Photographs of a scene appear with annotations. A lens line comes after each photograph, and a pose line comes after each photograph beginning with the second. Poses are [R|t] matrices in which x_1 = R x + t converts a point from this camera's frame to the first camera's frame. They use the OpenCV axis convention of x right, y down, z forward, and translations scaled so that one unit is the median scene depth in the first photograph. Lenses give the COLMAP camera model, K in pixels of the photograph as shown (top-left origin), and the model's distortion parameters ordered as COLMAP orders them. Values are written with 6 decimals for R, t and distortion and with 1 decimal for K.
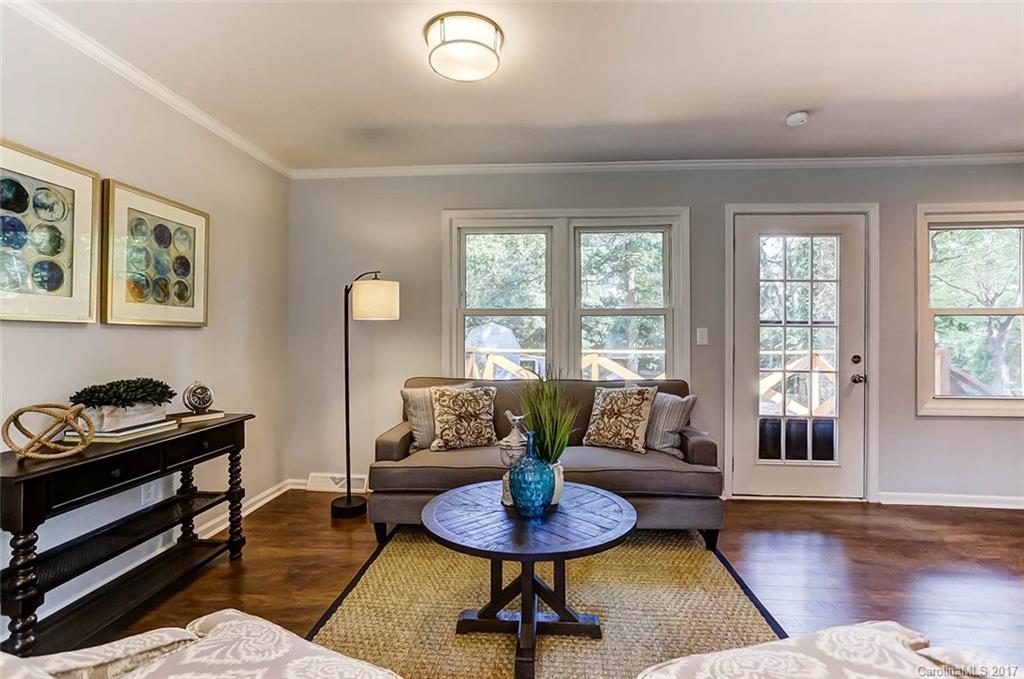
lens RADIAL K [[508.4, 0, 512.0], [0, 508.4, 339.5], [0, 0, 1]] dist [-0.001848, 0.000186]
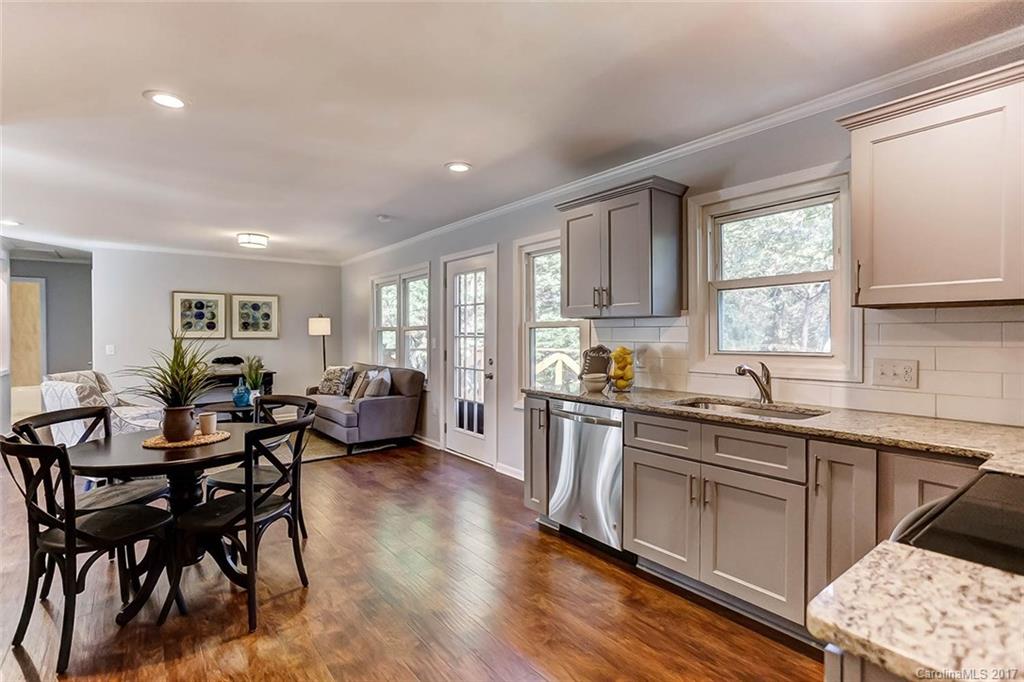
lens RADIAL K [[485.7, 0, 487.9], [0, 485.7, 338.6], [0, 0, 1]] dist [-0.001472, 0.000281]
pose [[0.645144, 0.003911, -0.764051, 2.164205], [0.004822, 0.999946, 0.009189, -0.043904], [0.764046, -0.009613, 0.645090, 0.220176]]
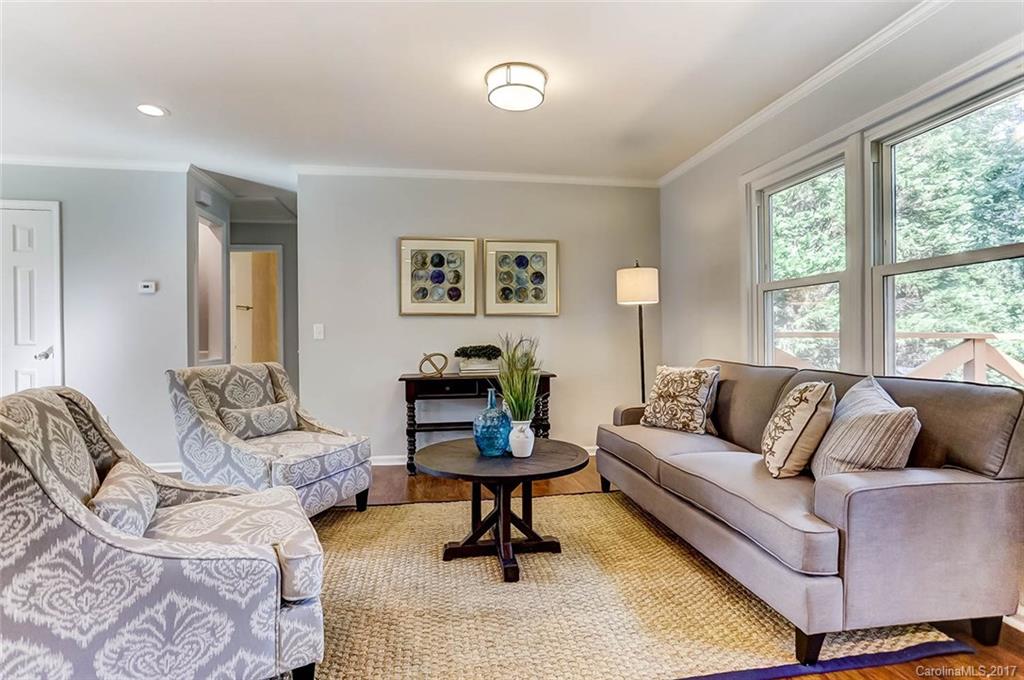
lens RADIAL K [[515.0, 0, 512.0], [0, 515.0, 340.0], [0, 0, 1]] dist [-0.004304, 0.000066]
pose [[0.236464, 0.008223, -0.971605, 0.917490], [0.007714, 0.999917, 0.010340, 0.033878], [0.971610, -0.009940, 0.236381, 0.541236]]
